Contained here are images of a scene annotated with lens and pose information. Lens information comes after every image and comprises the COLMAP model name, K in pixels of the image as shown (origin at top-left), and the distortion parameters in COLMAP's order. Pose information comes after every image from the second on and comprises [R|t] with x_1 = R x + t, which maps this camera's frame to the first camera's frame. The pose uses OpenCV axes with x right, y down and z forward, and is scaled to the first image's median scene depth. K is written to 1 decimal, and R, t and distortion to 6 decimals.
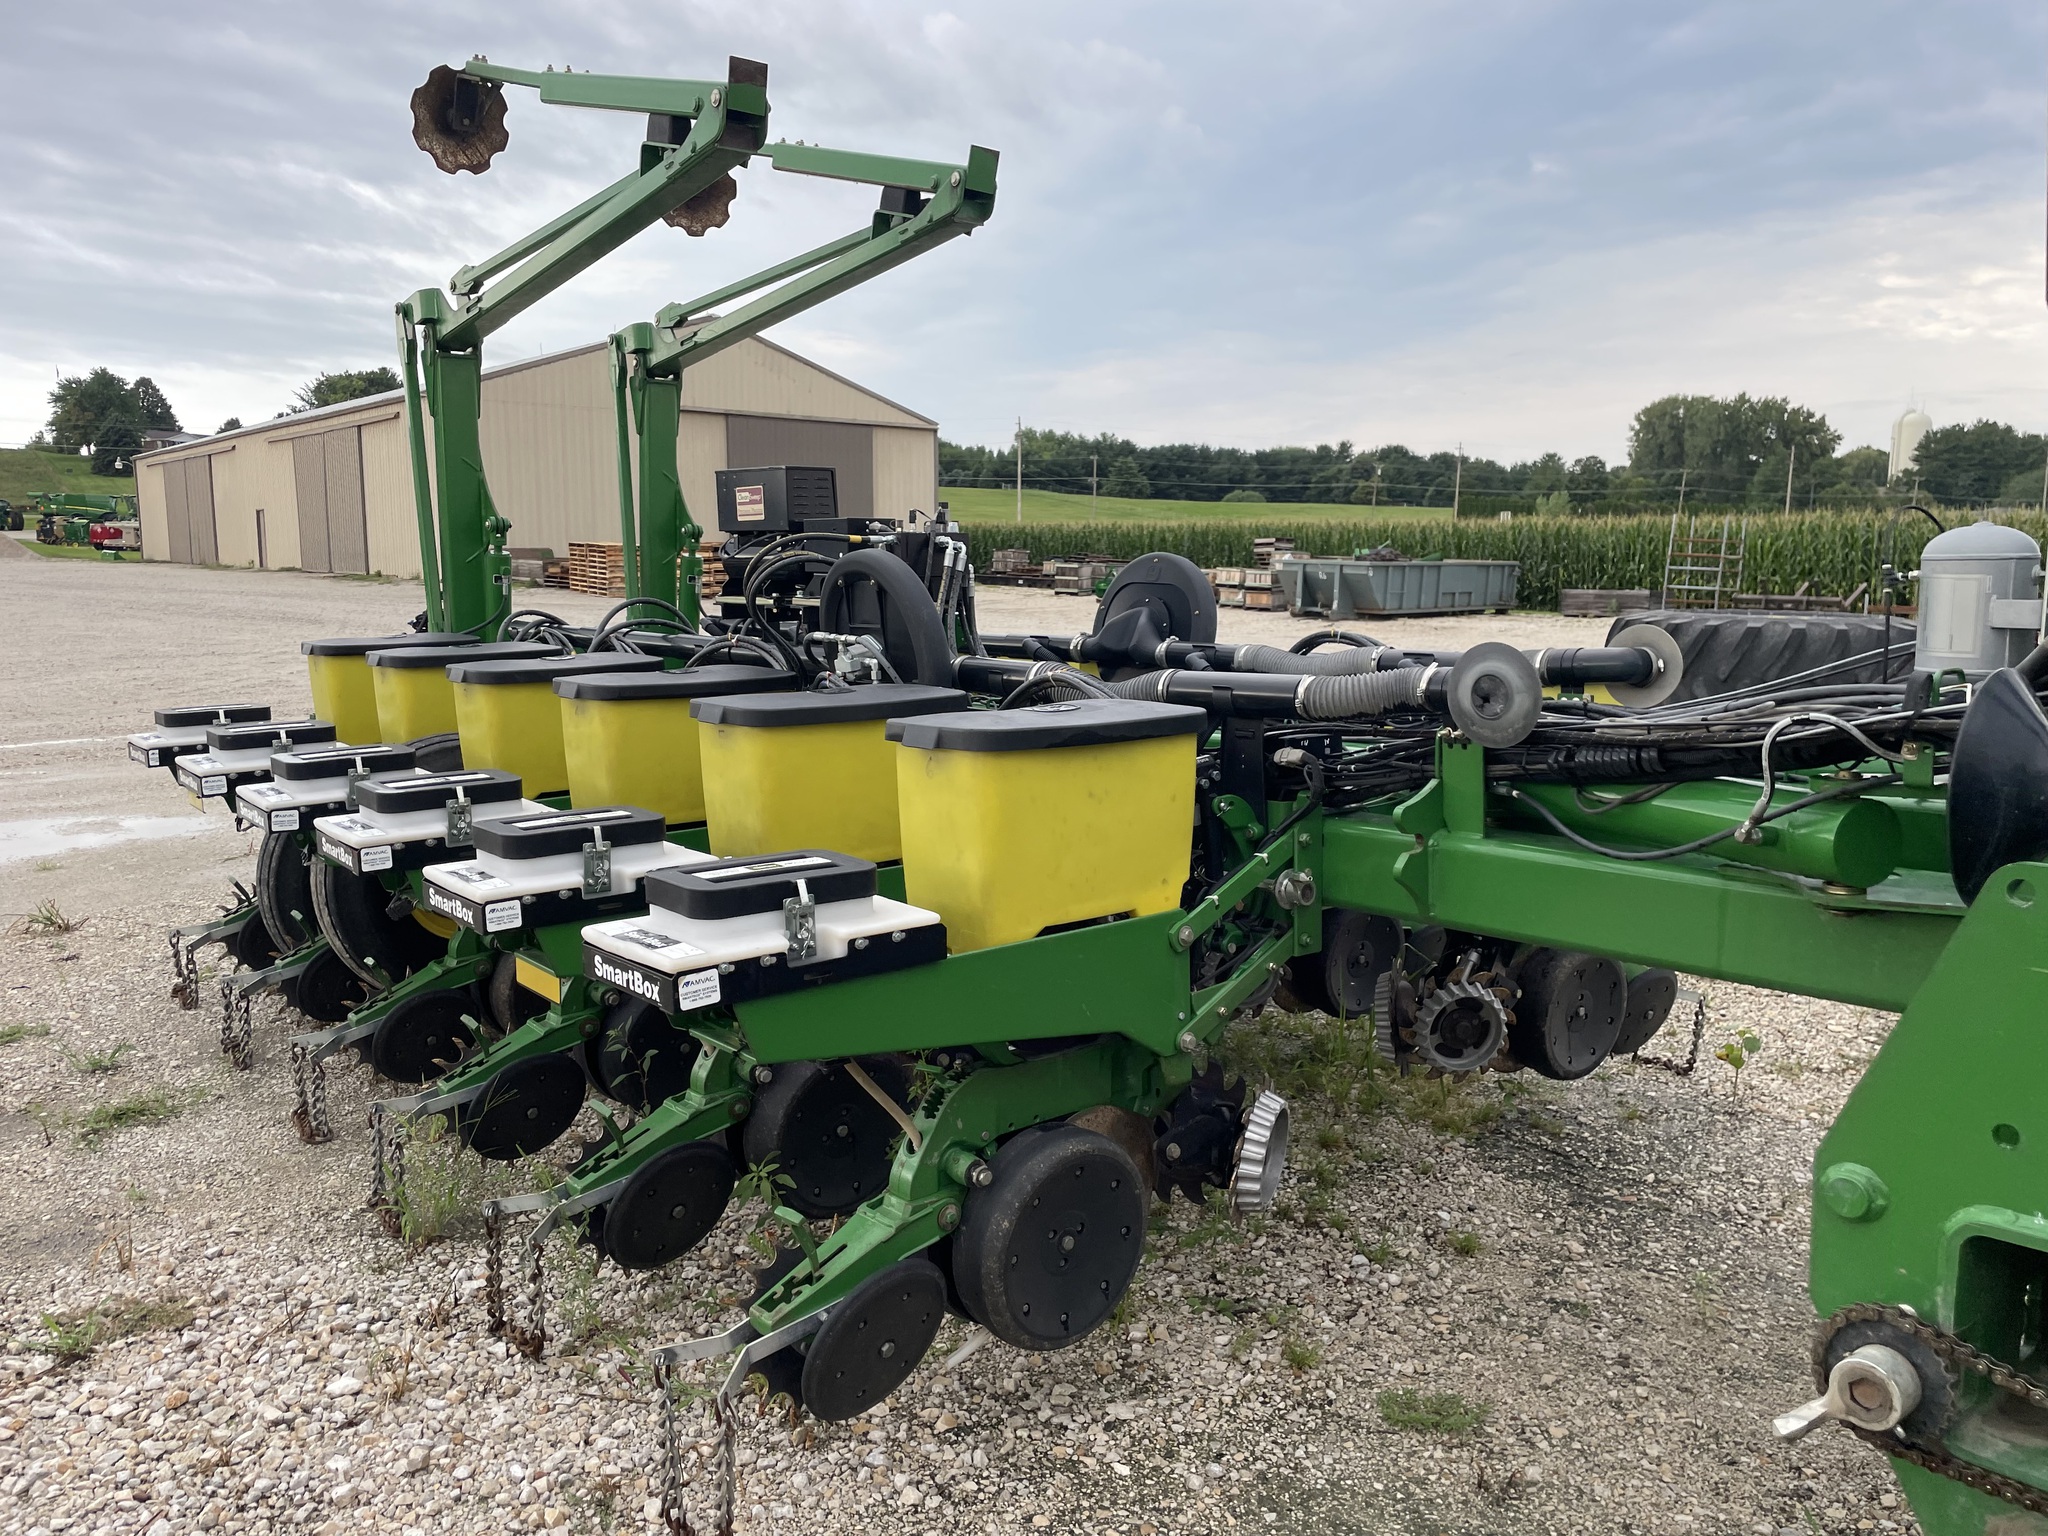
lens RADIAL K [[1517.7, 0, 1032.3], [0, 1517.7, 775.4], [0, 0, 1]] dist [0.094457, -0.114742]
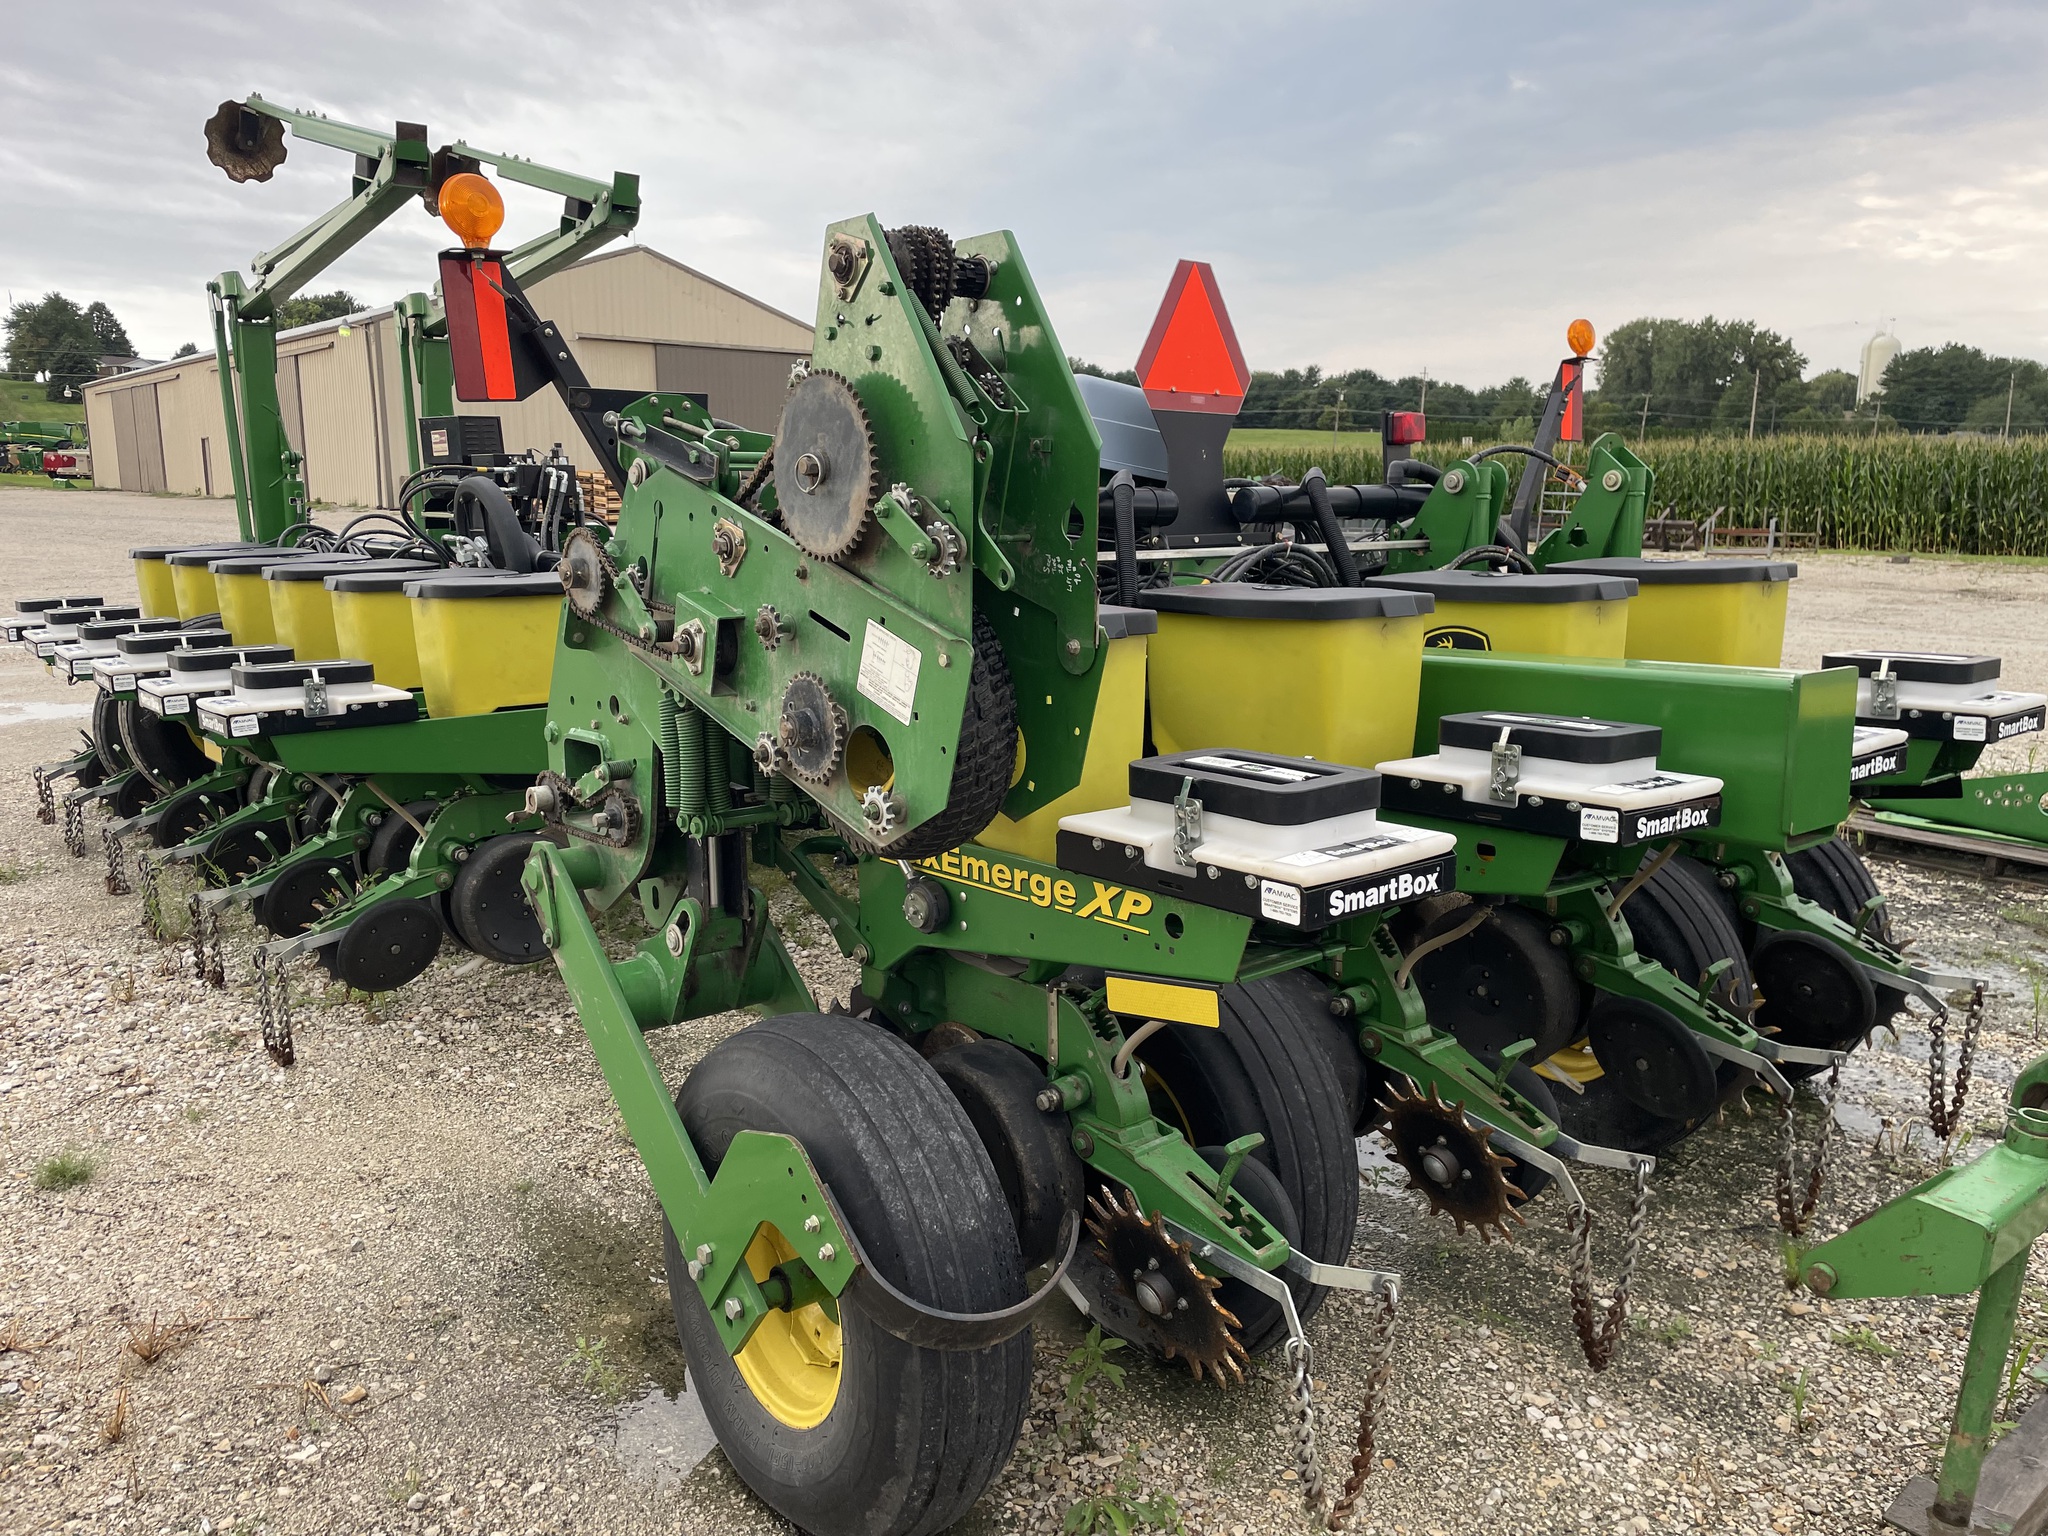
lens RADIAL K [[1526.4, 0, 1026.1], [0, 1526.4, 774.4], [0, 0, 1]] dist [0.090834, -0.112548]
pose [[0.999953, -0.003603, 0.008990, 0.080168], [0.003196, 0.998988, 0.044862, 0.013989], [-0.009142, -0.044831, 0.998953, -0.097175]]
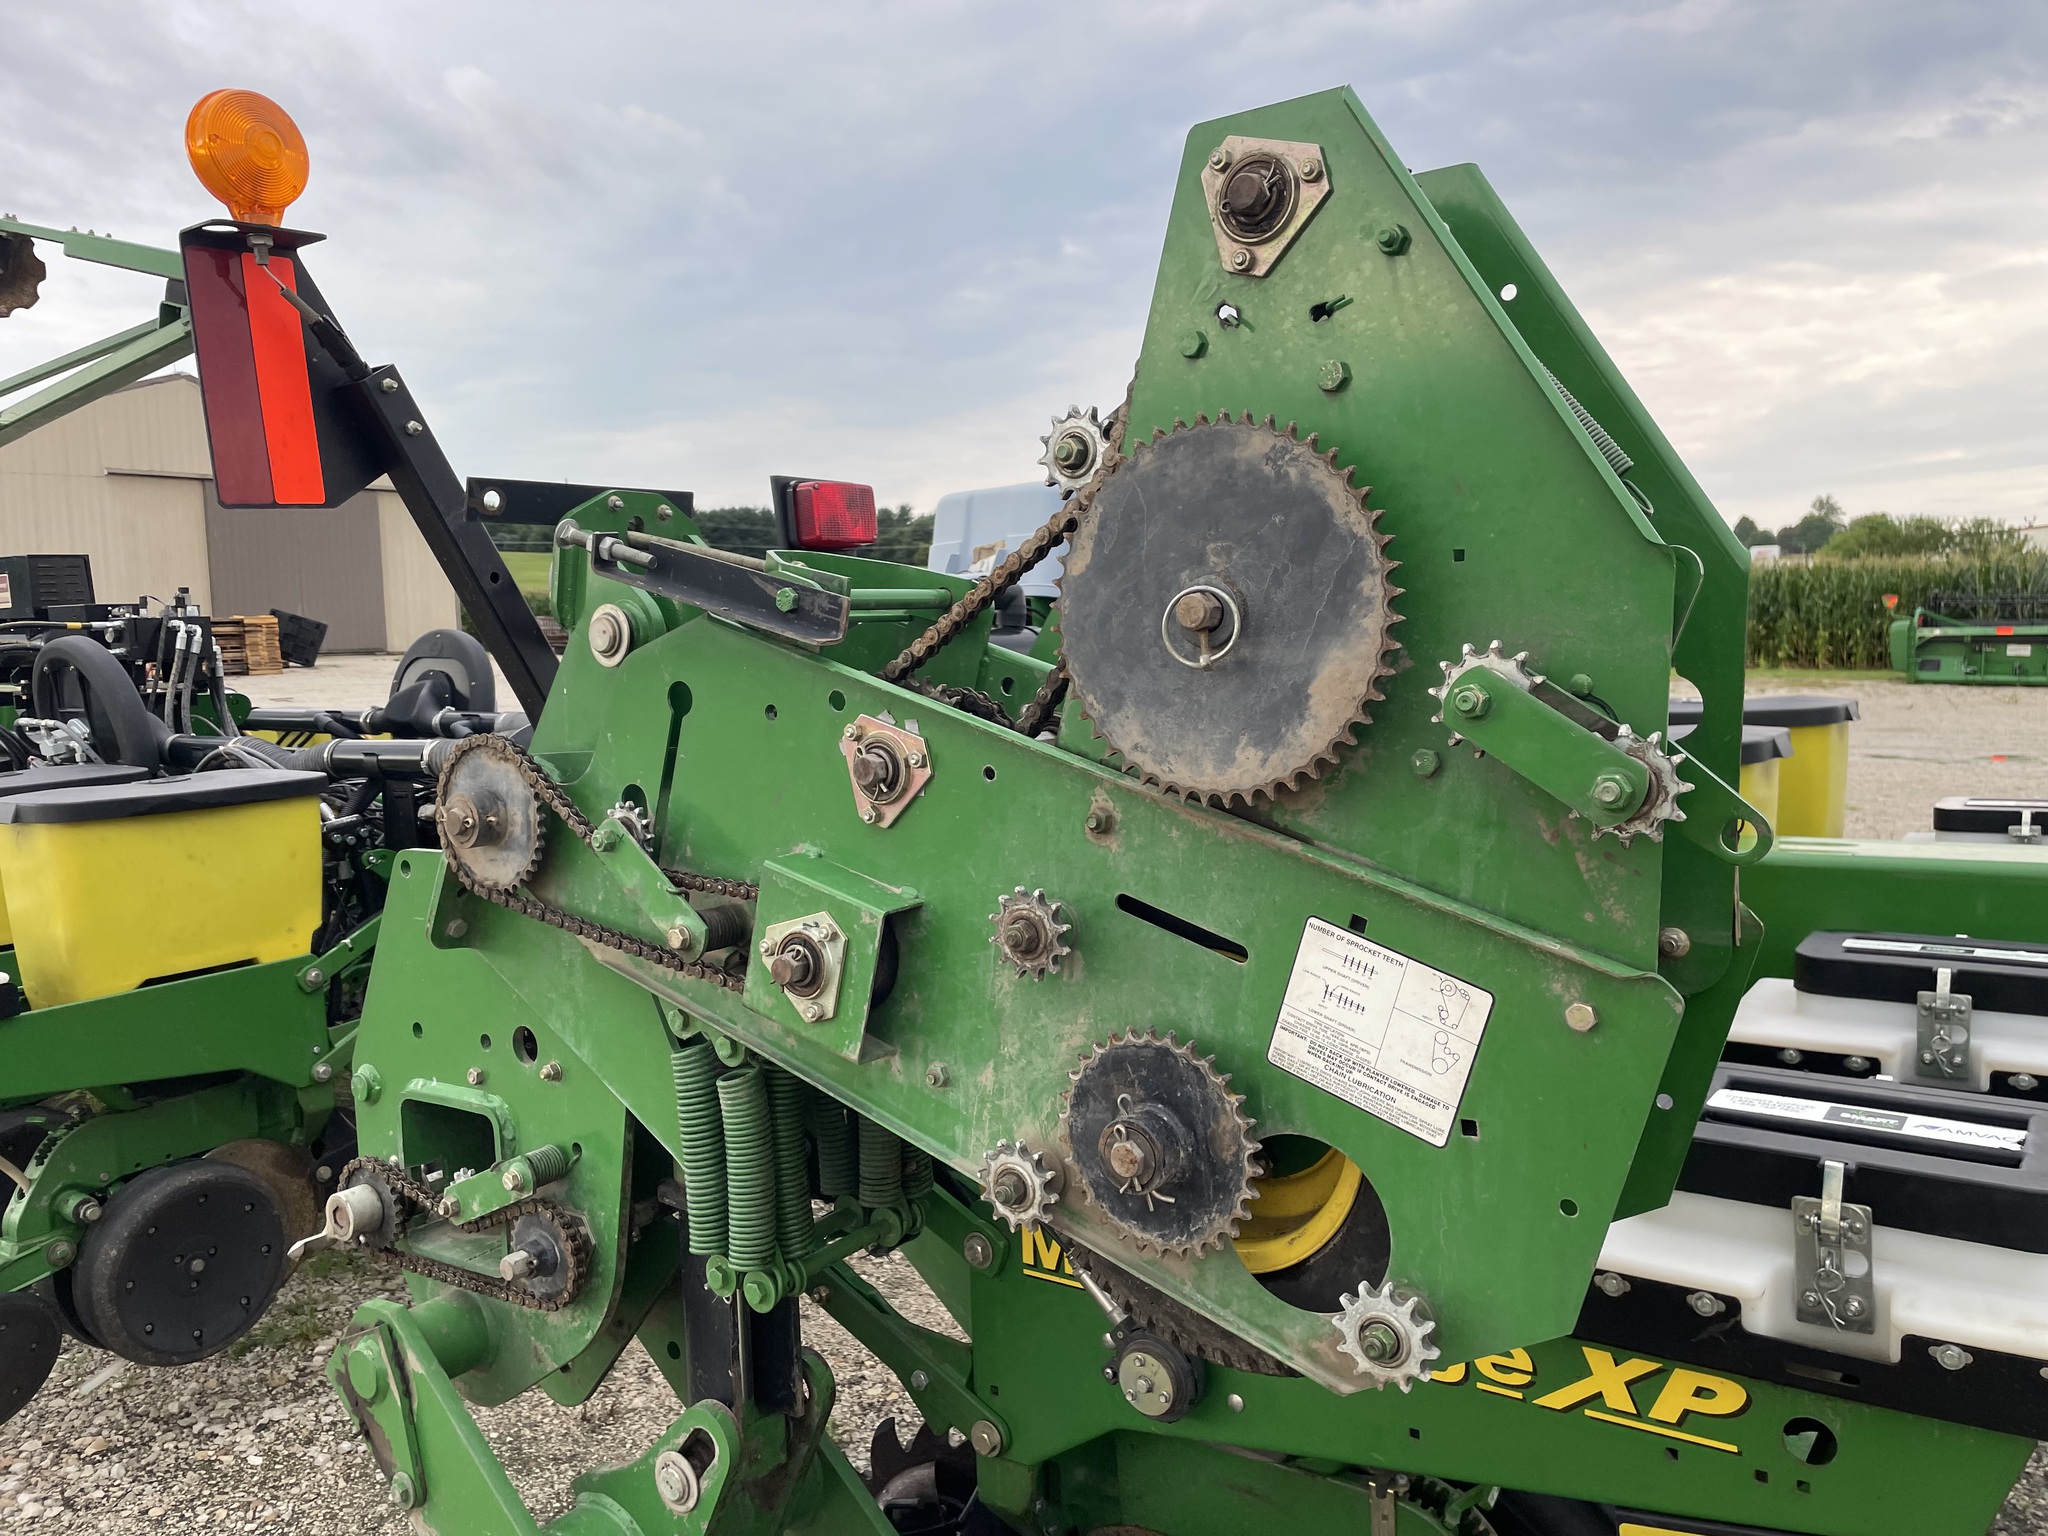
lens RADIAL K [[1526.4, 0, 1026.1], [0, 1526.4, 774.4], [0, 0, 1]] dist [0.090834, -0.112548]
pose [[0.963671, -0.051935, 0.261993, 0.047203], [0.062596, 0.997509, -0.032507, 0.003977], [-0.259652, 0.047725, 0.964522, -0.036452]]
